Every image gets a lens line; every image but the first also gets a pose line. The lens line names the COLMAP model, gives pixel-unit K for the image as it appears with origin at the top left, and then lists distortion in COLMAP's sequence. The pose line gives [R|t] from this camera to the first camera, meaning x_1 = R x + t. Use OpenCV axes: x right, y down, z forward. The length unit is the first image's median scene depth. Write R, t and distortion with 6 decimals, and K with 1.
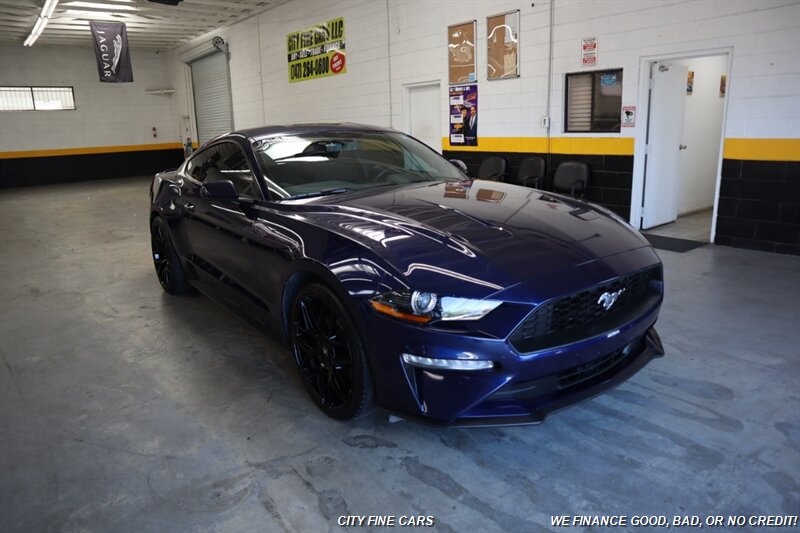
lens RADIAL K [[553.2, 0, 397.9], [0, 553.2, 265.9], [0, 0, 1]] dist [-0.118098, 0.068308]
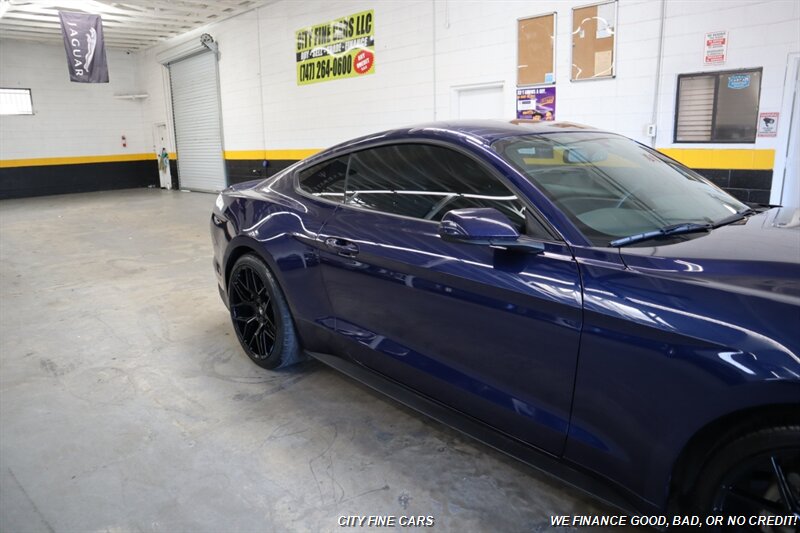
lens RADIAL K [[553.2, 0, 399.3], [0, 553.2, 265.8], [0, 0, 1]] dist [-0.118098, 0.068308]
pose [[0.996131, -0.012466, 0.086997, -0.194477], [0.014404, 0.999661, -0.021679, -0.037145], [-0.086698, 0.022848, 0.995973, 0.188865]]
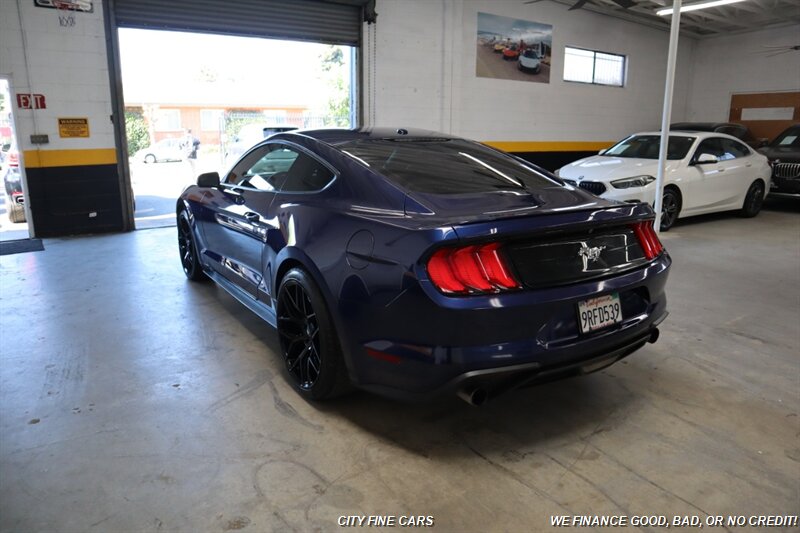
lens RADIAL K [[553.2, 0, 403.5], [0, 553.2, 266.7], [0, 0, 1]] dist [-0.118098, 0.068308]
pose [[-0.998175, 0.013477, 0.058864, -0.158184], [0.039592, 0.882095, 0.469406, -0.268967], [-0.045598, 0.470880, -0.881018, 1.070563]]
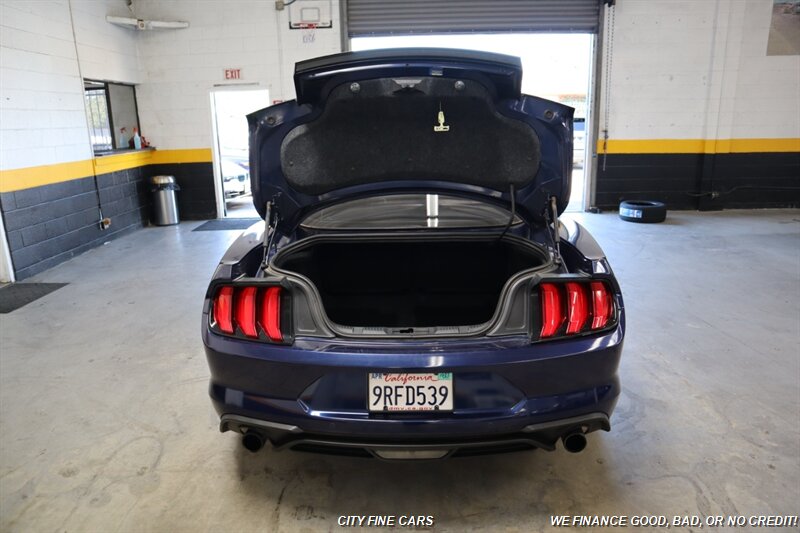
lens RADIAL K [[553.2, 0, 396.1], [0, 553.2, 268.1], [0, 0, 1]] dist [-0.118098, 0.068308]
pose [[-0.774959, -0.118713, 0.620762, -0.402808], [0.200664, 0.885163, 0.419785, -0.252347], [-0.599309, 0.449881, -0.662144, 0.945466]]
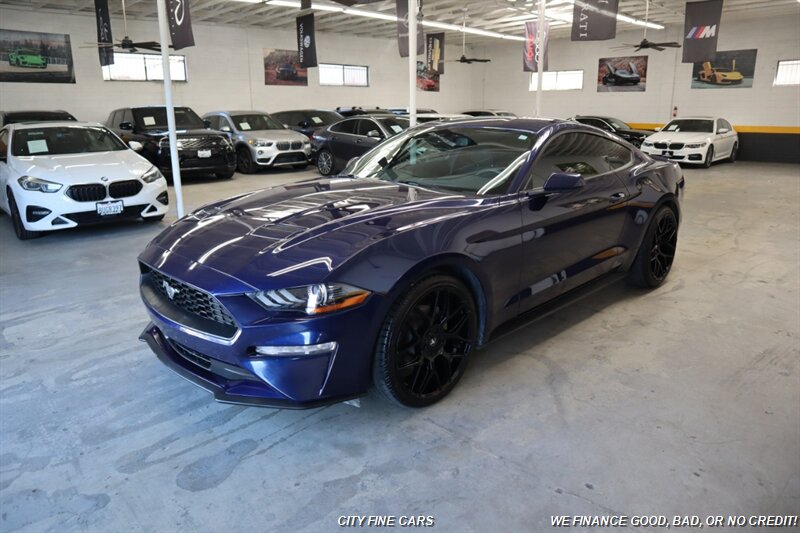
lens RADIAL K [[553.2, 0, 390.3], [0, 553.2, 265.3], [0, 0, 1]] dist [-0.118098, 0.068308]
pose [[0.115291, 0.292850, -0.949182, 0.462411], [-0.239947, 0.935467, 0.259473, -0.119271], [0.963916, 0.197838, 0.178119, 0.381282]]
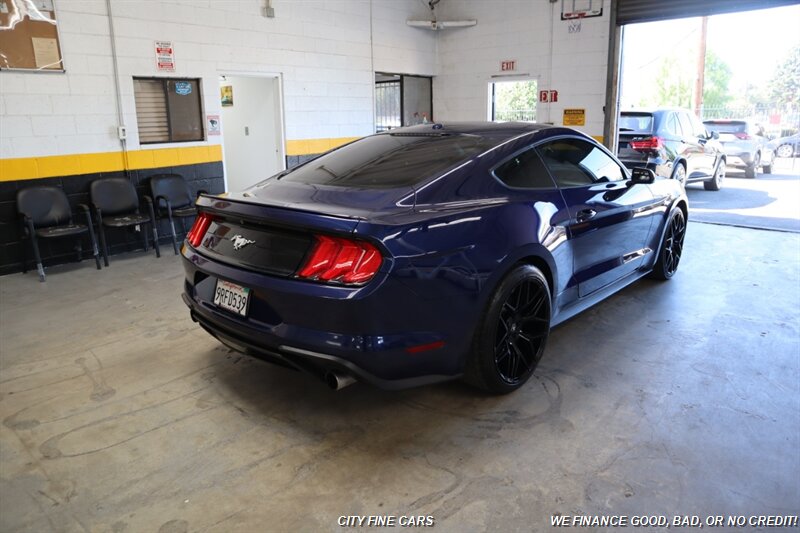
lens RADIAL K [[553.2, 0, 394.2], [0, 553.2, 268.2], [0, 0, 1]] dist [-0.118098, 0.068308]
pose [[-0.174439, -0.221645, 0.959398, -0.605224], [0.262127, 0.928725, 0.262219, -0.172367], [-0.949137, 0.297225, -0.103907, 0.728700]]
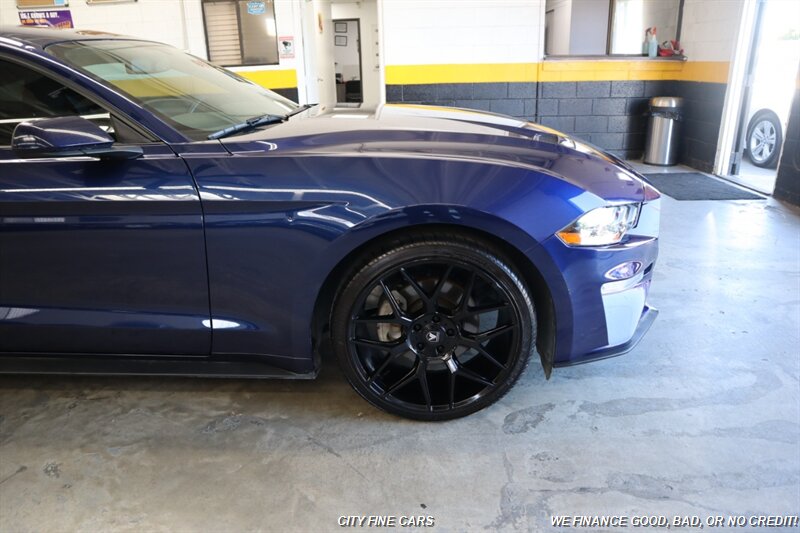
lens RADIAL K [[553.2, 0, 399.7], [0, 553.2, 264.7], [0, 0, 1]] dist [-0.118098, 0.068308]
pose [[0.624120, -0.256904, 0.737885, -0.221662], [0.199474, 0.965493, 0.167429, -0.019627], [-0.755436, 0.042693, 0.653830, 0.195529]]
